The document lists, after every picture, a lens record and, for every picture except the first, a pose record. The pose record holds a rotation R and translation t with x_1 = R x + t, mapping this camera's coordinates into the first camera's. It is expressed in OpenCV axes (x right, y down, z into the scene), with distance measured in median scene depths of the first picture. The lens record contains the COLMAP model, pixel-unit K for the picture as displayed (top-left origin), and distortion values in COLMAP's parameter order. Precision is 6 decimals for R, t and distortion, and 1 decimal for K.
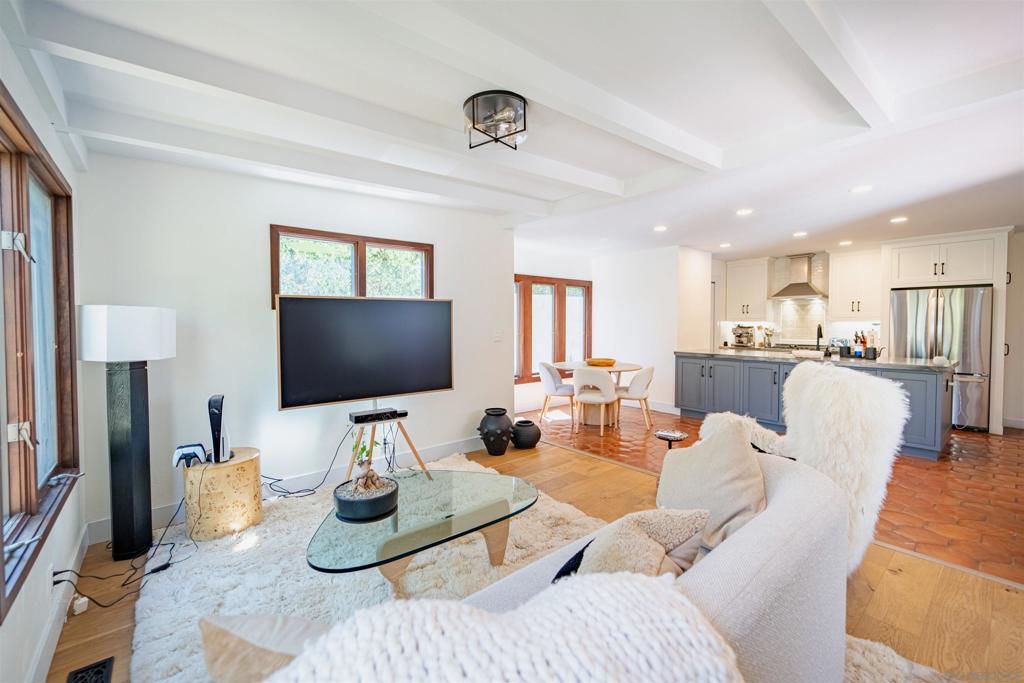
lens RADIAL K [[421.1, 0, 503.9], [0, 421.1, 337.3], [0, 0, 1]] dist [0.004267, -0.000736]
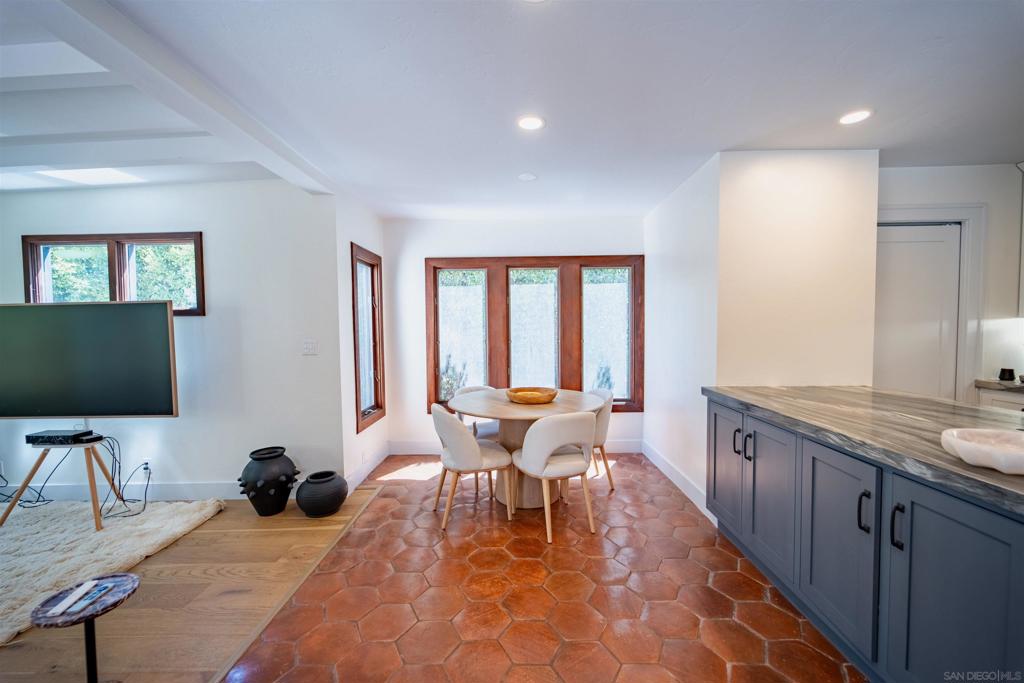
lens RADIAL K [[421.1, 0, 511.1], [0, 421.1, 339.3], [0, 0, 1]] dist [0.004267, -0.000736]
pose [[0.765959, 0.011152, -0.642792, 0.577777], [-0.012129, 0.999922, 0.002894, -0.018365], [0.642775, 0.005580, 0.766035, 0.552493]]
